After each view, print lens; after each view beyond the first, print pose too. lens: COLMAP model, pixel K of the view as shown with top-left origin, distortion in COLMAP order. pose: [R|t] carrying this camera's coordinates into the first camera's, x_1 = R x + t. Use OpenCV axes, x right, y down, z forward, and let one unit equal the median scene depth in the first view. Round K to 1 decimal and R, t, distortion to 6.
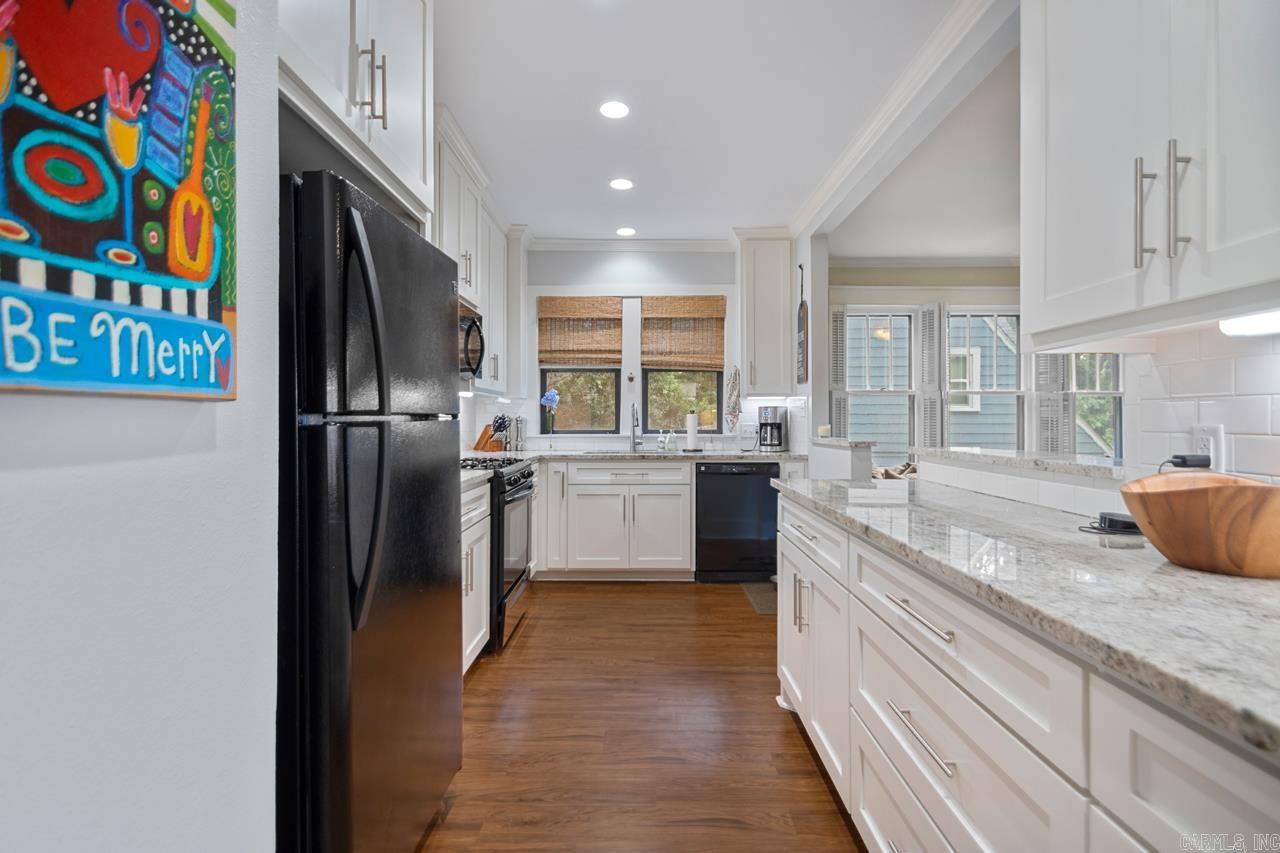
lens RADIAL K [[601.6, 0, 644.6], [0, 601.6, 425.8], [0, 0, 1]] dist [0.024391, -0.023263]
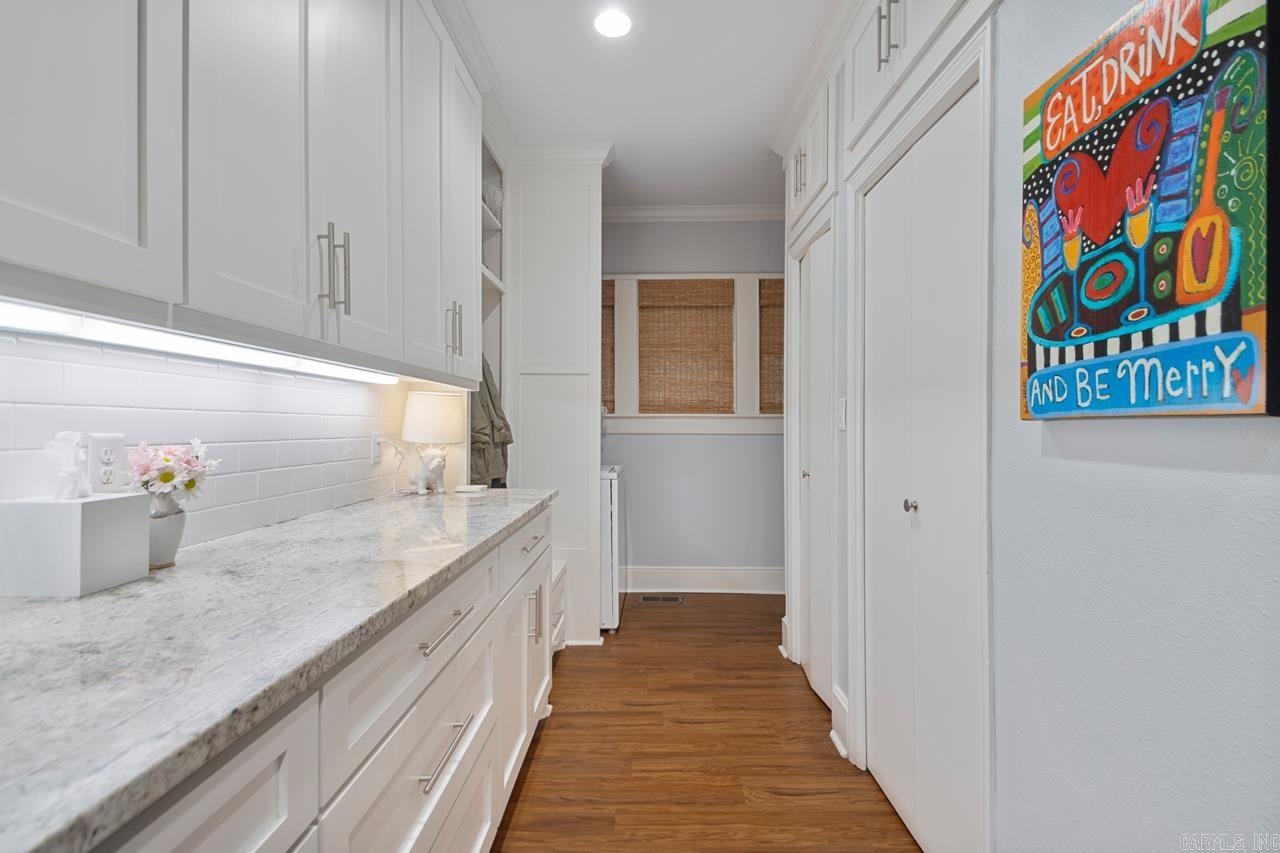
lens RADIAL K [[602.5, 0, 652.0], [0, 602.5, 428.9], [0, 0, 1]] dist [0.002896, 0.000128]
pose [[-0.999995, -0.002631, -0.001976, 0.213714], [-0.002666, 0.999837, 0.017870, -0.041198], [0.001929, 0.017875, -0.999838, 2.198908]]
